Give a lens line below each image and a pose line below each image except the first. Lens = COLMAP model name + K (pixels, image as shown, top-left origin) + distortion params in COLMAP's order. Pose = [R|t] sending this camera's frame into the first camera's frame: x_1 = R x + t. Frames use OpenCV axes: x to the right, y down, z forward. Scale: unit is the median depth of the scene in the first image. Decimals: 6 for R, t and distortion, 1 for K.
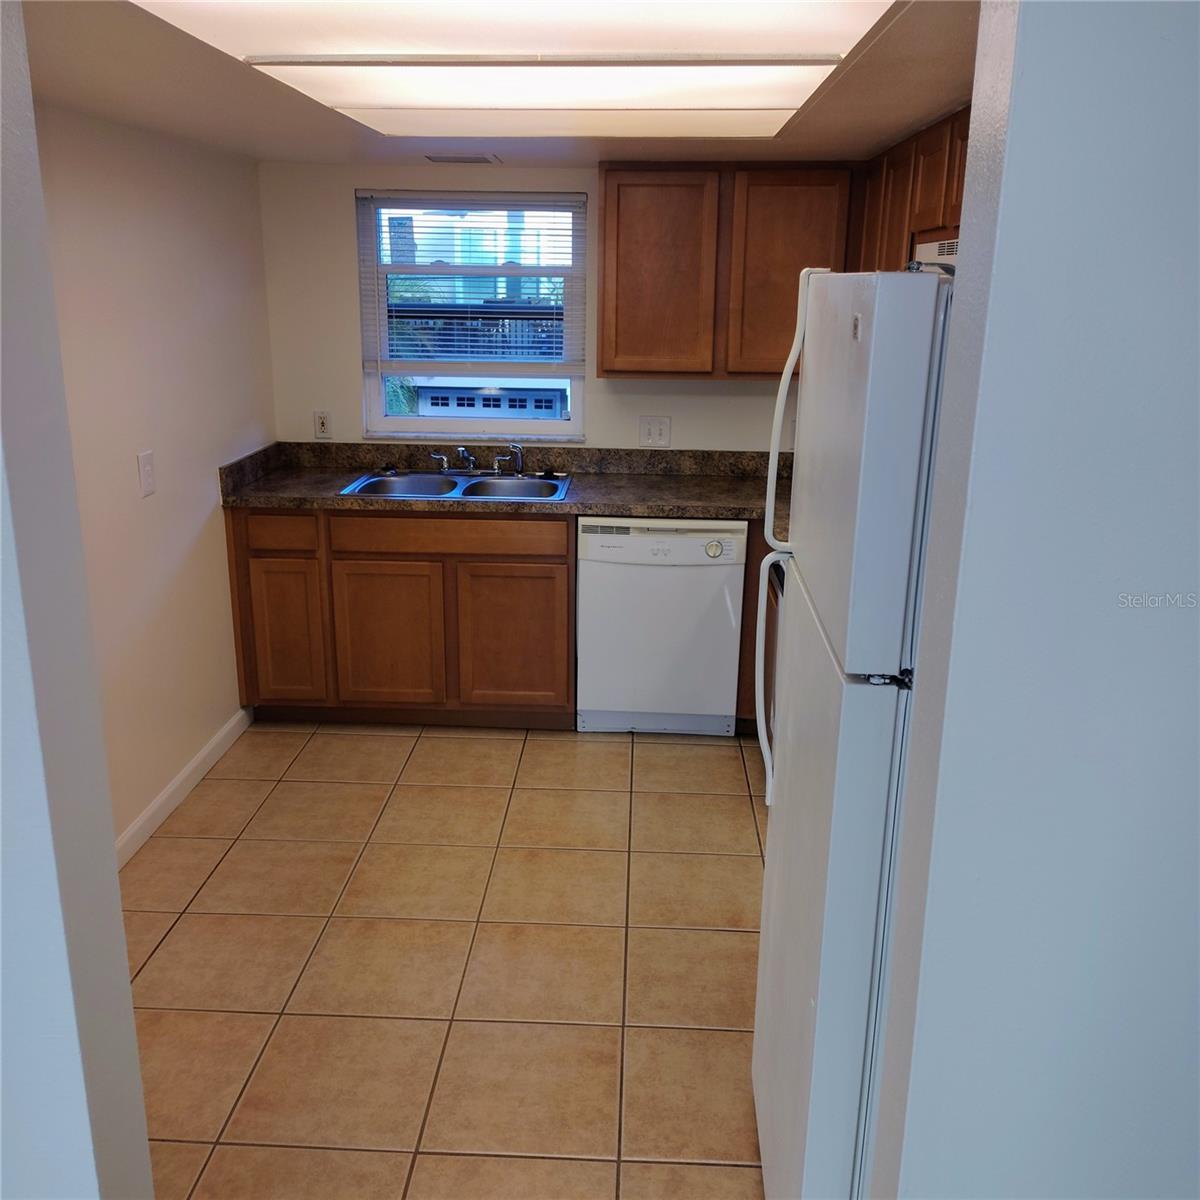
lens RADIAL K [[1109.2, 0, 595.8], [0, 1109.2, 574.2], [0, 0, 1]] dist [0.092096, -0.170556]
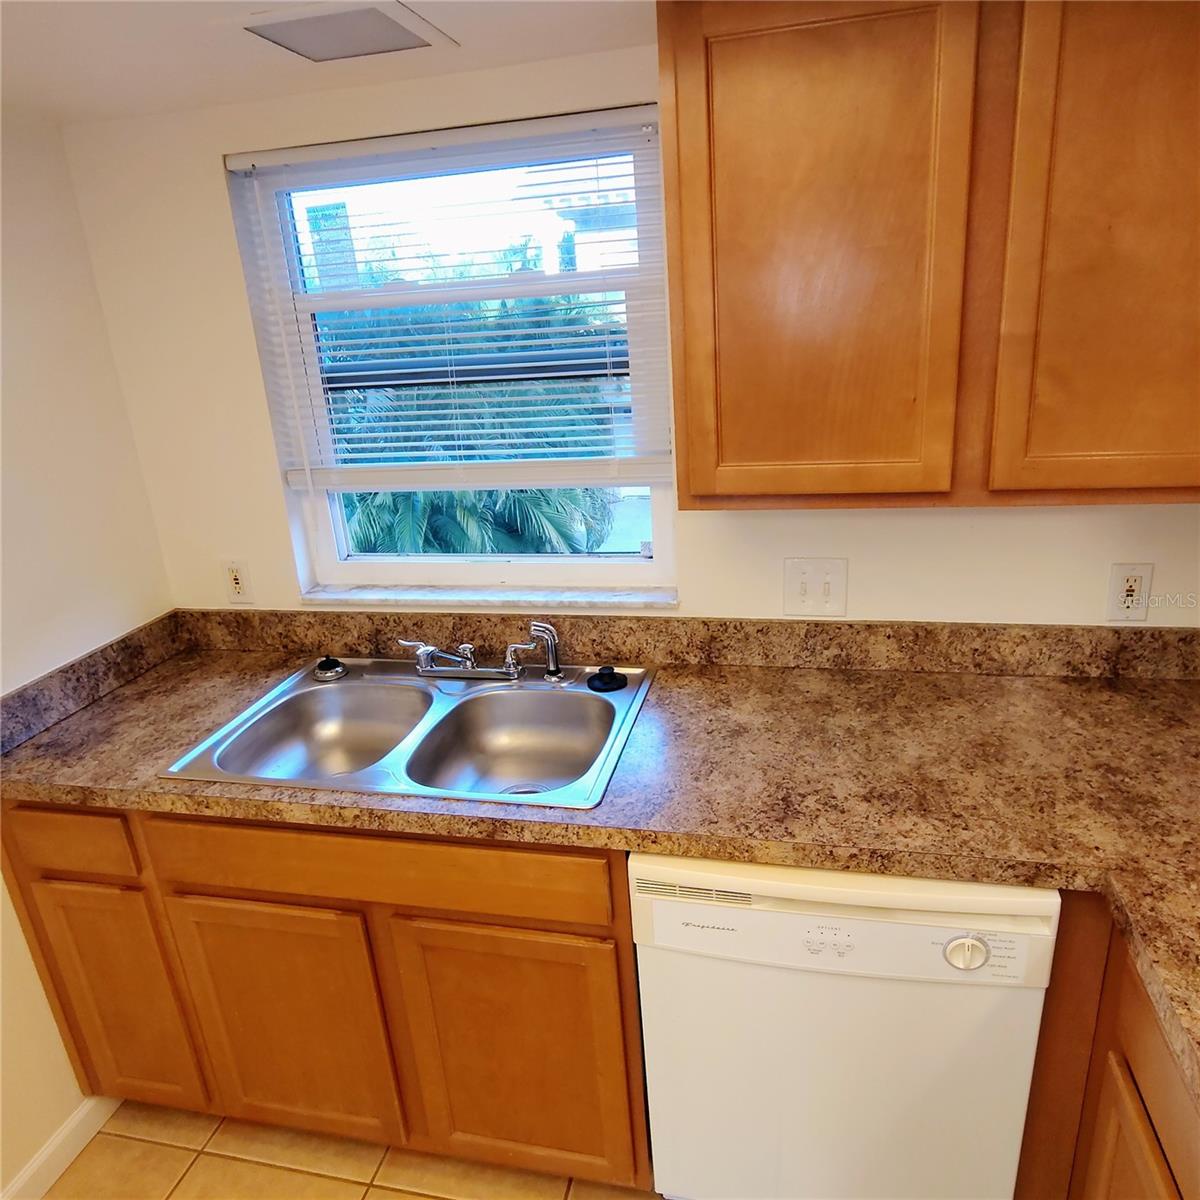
lens RADIAL K [[854.9, 0, 605.2], [0, 854.9, 605.3], [0, 0, 1]] dist [-0.002199, -0.001064]
pose [[0.979839, -0.011851, -0.199435, 0.038221], [0.028545, 0.996302, 0.081040, -0.158637], [0.197737, -0.085099, 0.976554, 0.619072]]
